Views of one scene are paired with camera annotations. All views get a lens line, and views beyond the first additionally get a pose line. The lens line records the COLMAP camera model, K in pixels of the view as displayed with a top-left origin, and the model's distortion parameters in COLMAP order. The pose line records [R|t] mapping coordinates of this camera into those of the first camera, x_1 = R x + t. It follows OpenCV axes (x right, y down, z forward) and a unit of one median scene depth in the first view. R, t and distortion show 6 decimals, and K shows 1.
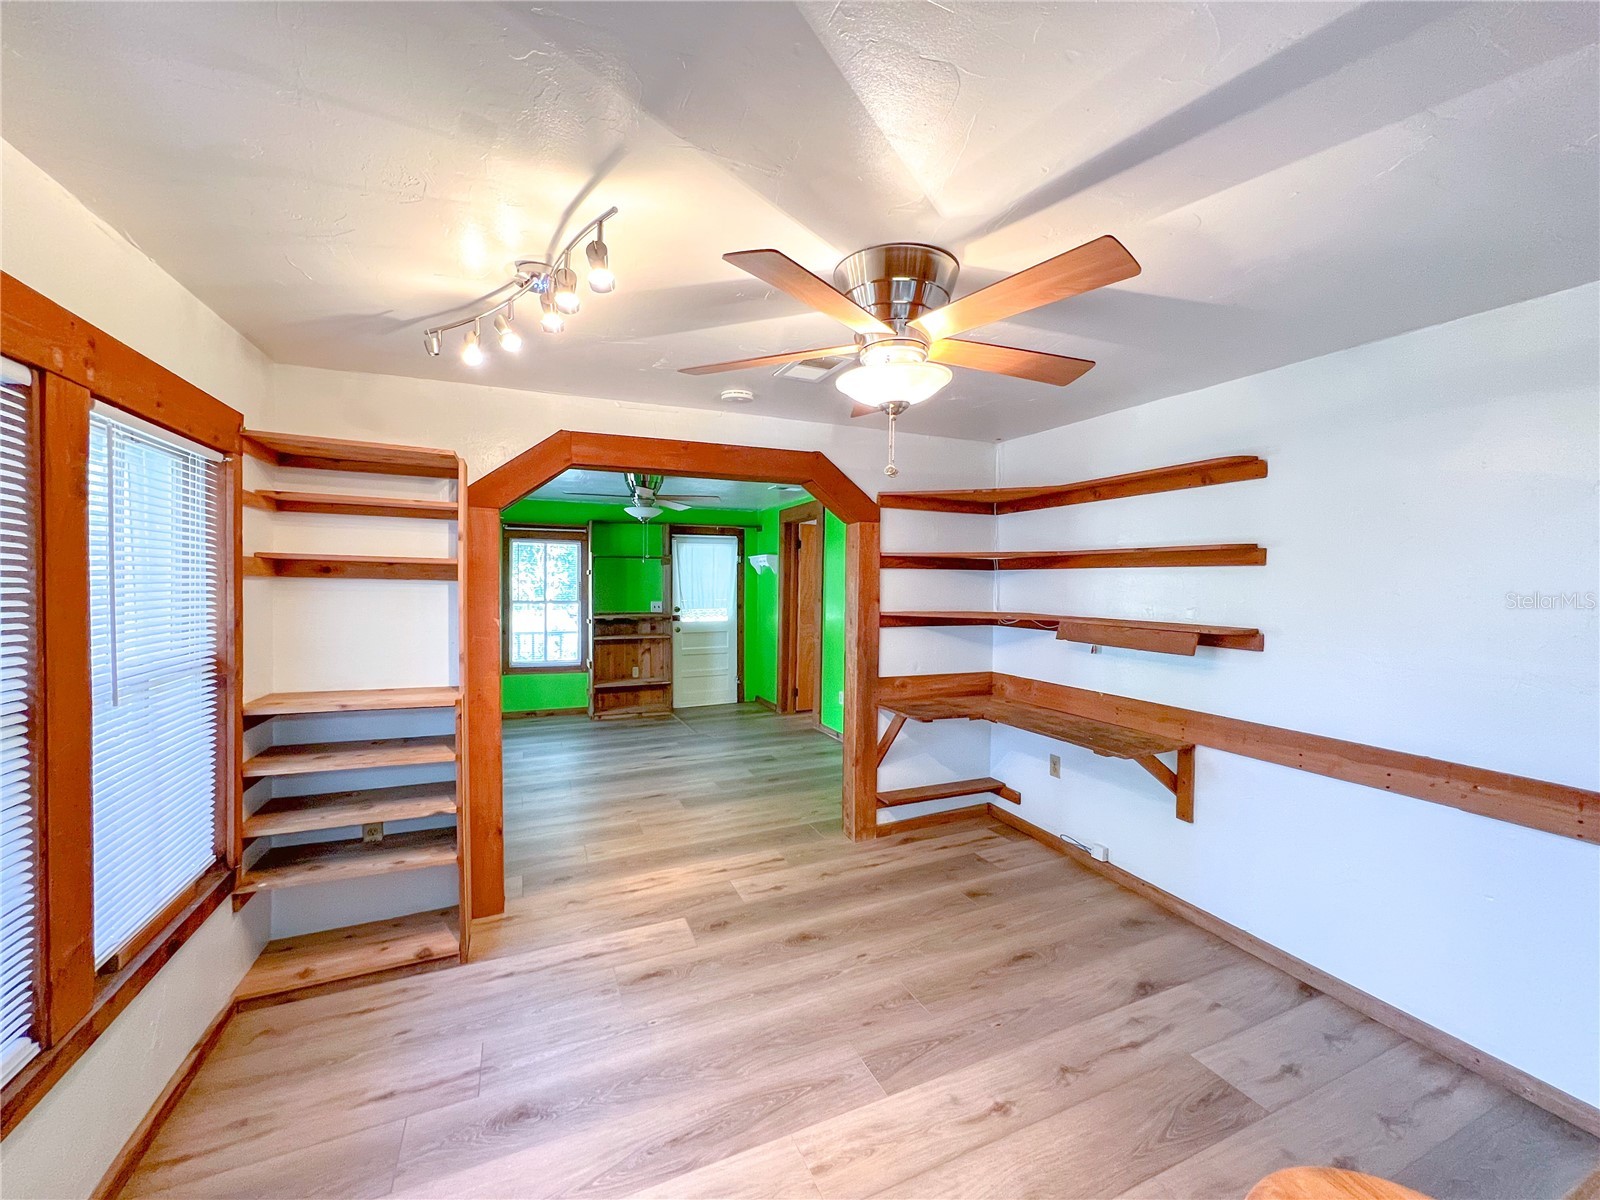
lens RADIAL K [[644.7, 0, 798.7], [0, 644.7, 598.3], [0, 0, 1]] dist [0.002841, -0.000246]
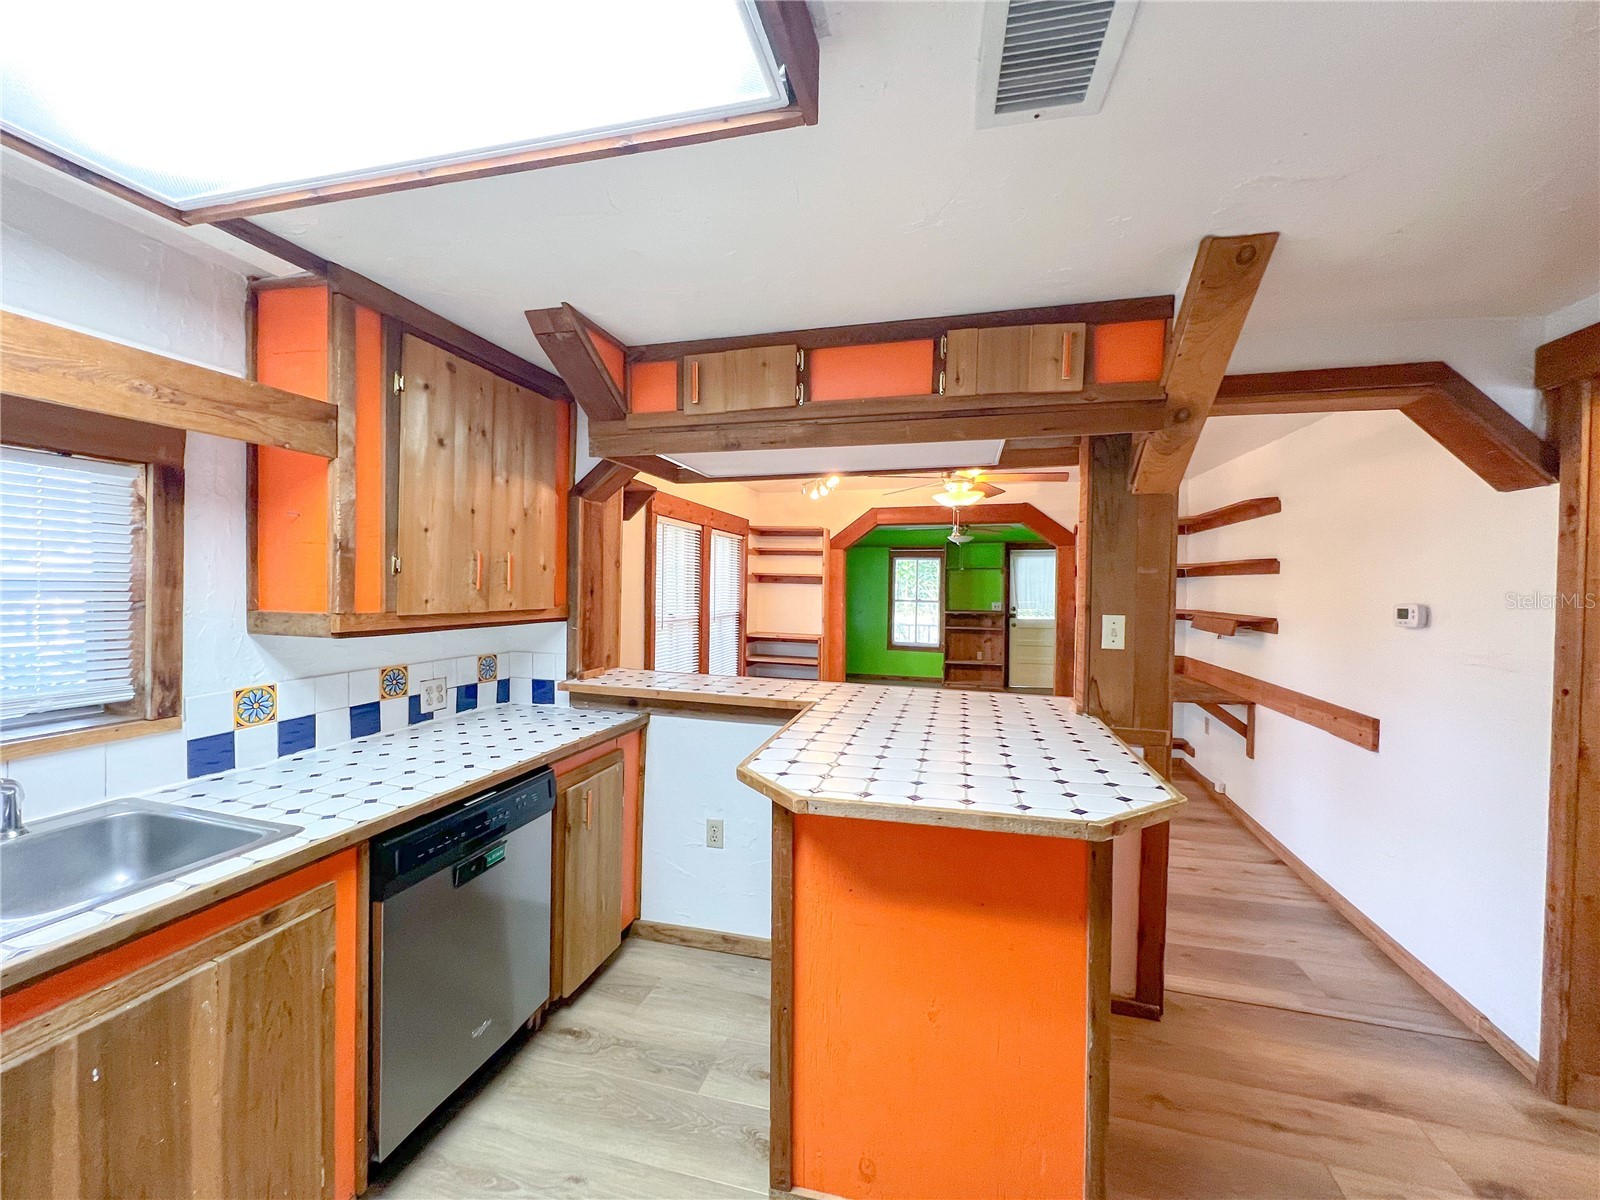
lens RADIAL K [[644.7, 0, 798.7], [0, 644.7, 598.3], [0, 0, 1]] dist [0.002841, -0.000246]
pose [[0.788954, 0.013731, -0.614299, 0.275876], [-0.020853, 0.999773, -0.004435, 0.011654], [0.614098, 0.016309, 0.789061, -0.282595]]
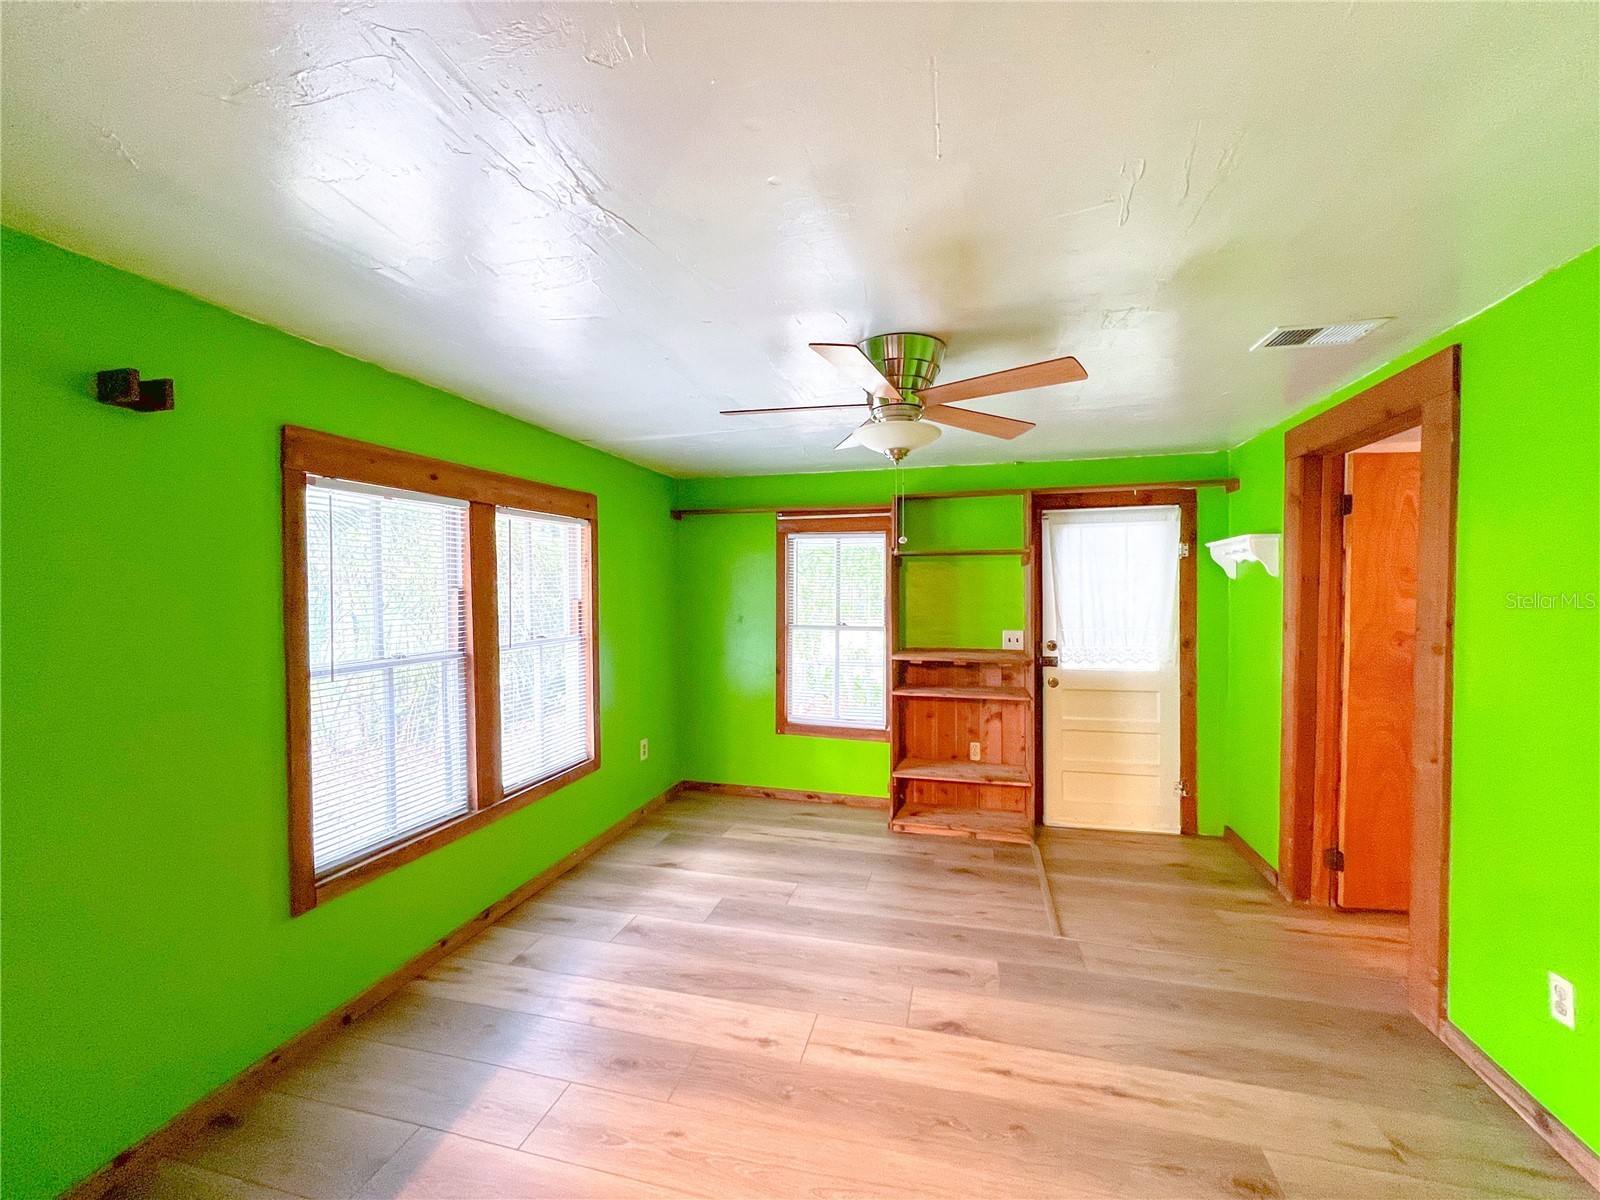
lens RADIAL K [[644.7, 0, 798.7], [0, 644.7, 598.3], [0, 0, 1]] dist [0.002841, -0.000246]
pose [[0.783523, -0.000399, -0.621363, -0.017212], [-0.008418, 0.999901, -0.011257, -0.016193], [0.621306, 0.014051, 0.783442, 0.463308]]
